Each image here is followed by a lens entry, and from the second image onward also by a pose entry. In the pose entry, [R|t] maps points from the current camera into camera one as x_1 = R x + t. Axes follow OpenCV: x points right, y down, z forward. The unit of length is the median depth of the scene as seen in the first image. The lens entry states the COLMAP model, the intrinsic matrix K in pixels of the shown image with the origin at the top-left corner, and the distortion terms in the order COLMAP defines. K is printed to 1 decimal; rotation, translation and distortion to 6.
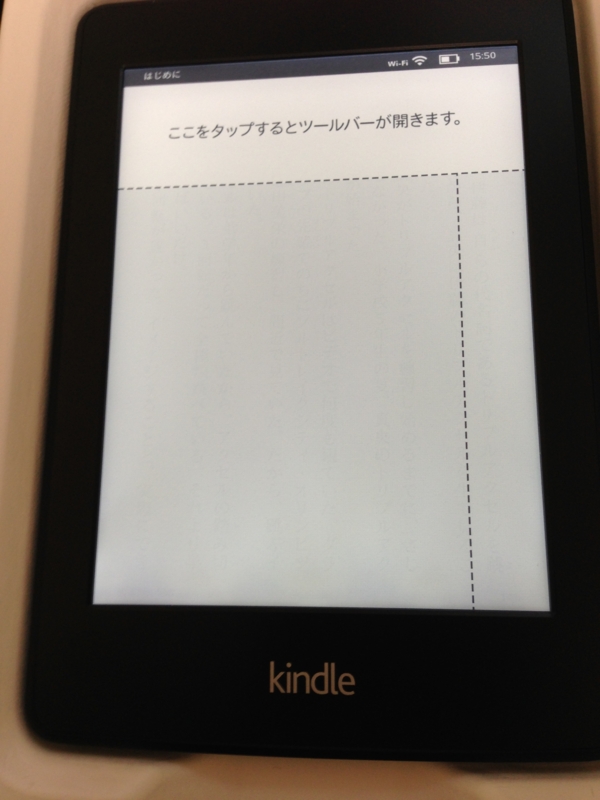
lens RADIAL K [[776.4, 0, 304.0], [0, 776.4, 382.9], [0, 0, 1]] dist [0.007249, -0.169246]
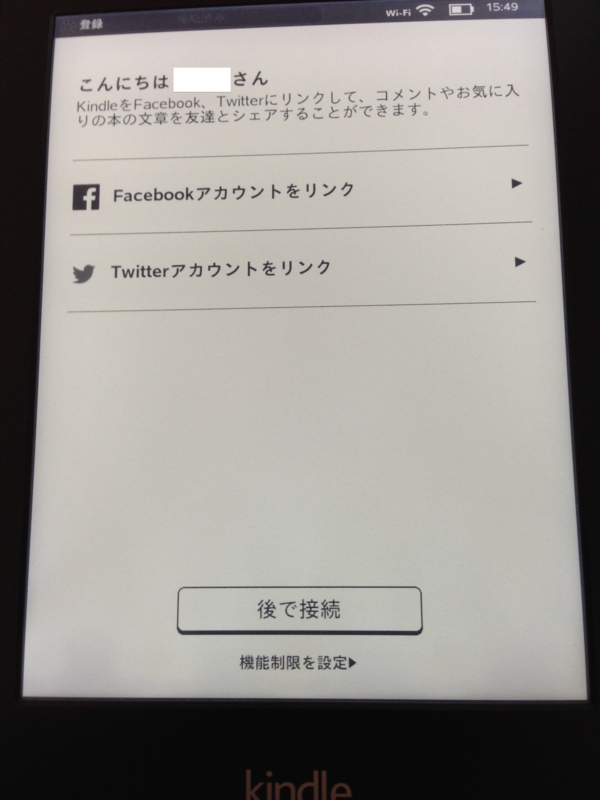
lens RADIAL K [[730.5, 0, 300.0], [0, 730.5, 400.0], [0, 0, 1]] dist [0.006673, -0.132217]
pose [[0.998451, -0.002841, 0.055570, -0.025020], [-0.000841, 0.997811, 0.066121, -0.064180], [-0.055636, -0.066066, 0.996263, 0.241902]]
